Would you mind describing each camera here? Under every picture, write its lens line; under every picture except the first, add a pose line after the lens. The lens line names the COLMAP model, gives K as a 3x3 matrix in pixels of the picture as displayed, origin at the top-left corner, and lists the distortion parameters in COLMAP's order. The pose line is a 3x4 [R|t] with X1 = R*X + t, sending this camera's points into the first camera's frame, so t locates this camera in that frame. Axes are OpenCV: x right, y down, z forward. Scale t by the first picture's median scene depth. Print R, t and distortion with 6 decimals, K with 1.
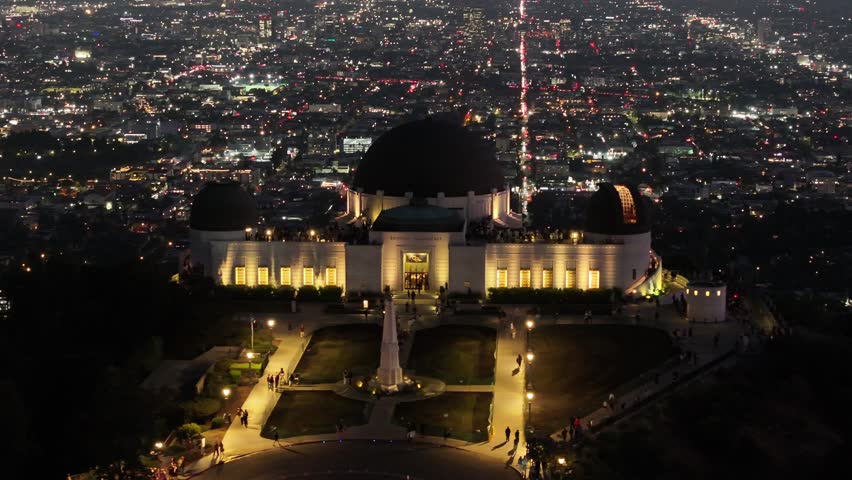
lens RADIAL K [[1925.7, 0, 426.1], [0, 1925.7, 239.9], [0, 0, 1]] dist [-0.197128, 0.000000]
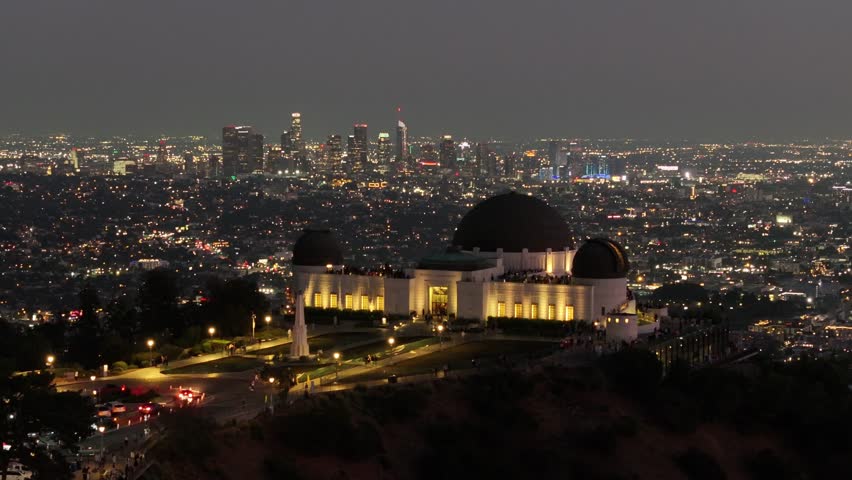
lens RADIAL K [[1925.7, 0, 428.1], [0, 1925.7, 239.3], [0, 0, 1]] dist [-0.197128, 0.000000]
pose [[0.926655, 0.029709, -0.374737, 0.465595], [-0.063223, 0.994989, -0.077455, 0.074585], [0.370559, 0.095466, 0.923890, -0.191952]]
